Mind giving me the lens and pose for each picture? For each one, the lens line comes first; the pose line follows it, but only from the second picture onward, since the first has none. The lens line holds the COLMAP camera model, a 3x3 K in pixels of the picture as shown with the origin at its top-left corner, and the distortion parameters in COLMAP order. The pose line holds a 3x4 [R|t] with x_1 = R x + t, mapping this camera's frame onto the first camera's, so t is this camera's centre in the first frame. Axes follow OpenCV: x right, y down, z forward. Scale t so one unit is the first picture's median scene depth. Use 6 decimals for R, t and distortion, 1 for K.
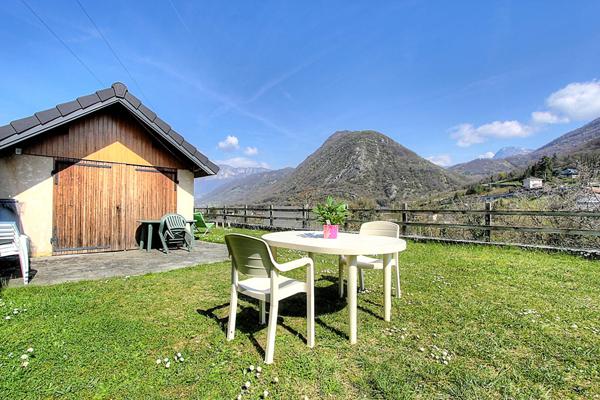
lens RADIAL K [[283.5, 0, 299.1], [0, 283.5, 204.4], [0, 0, 1]] dist [-0.030372, -0.000580]
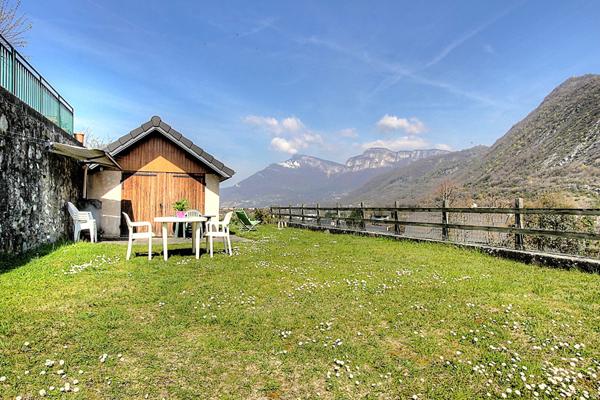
lens RADIAL K [[432.1, 0, 299.5], [0, 432.1, 199.6], [0, 0, 1]] dist [-0.007713, -0.000337]
pose [[0.880169, -0.005697, -0.474625, 0.845507], [-0.000060, 0.999927, -0.012115, 0.009770], [0.474660, 0.010692, 0.880104, -0.469772]]
